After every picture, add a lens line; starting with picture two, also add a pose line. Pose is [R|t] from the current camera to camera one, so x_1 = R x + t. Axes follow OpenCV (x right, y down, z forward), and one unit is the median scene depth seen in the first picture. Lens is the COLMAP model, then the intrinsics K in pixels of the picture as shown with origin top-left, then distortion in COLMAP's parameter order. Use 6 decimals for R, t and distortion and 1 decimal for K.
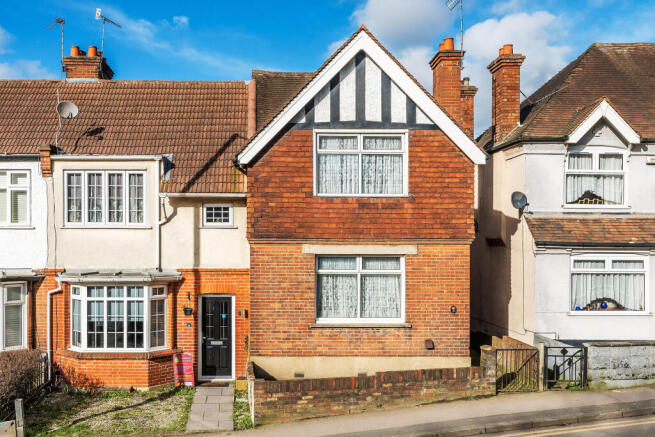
lens RADIAL K [[605.9, 0, 280.7], [0, 605.9, 246.8], [0, 0, 1]] dist [-0.000147, 0.009754]
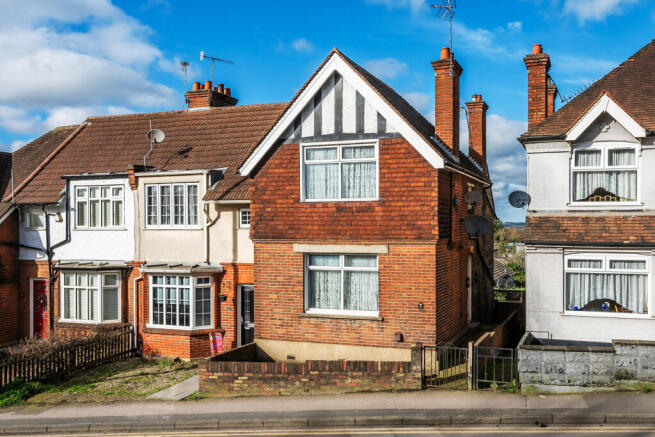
lens RADIAL K [[538.1, 0, 385.1], [0, 538.1, 231.8], [0, 0, 1]] dist [0.004866, -0.009732]
pose [[0.951047, -0.003157, -0.309030, 0.497576], [0.002858, 0.999995, -0.001422, -0.023985], [0.309033, 0.000469, 0.951051, 0.079719]]
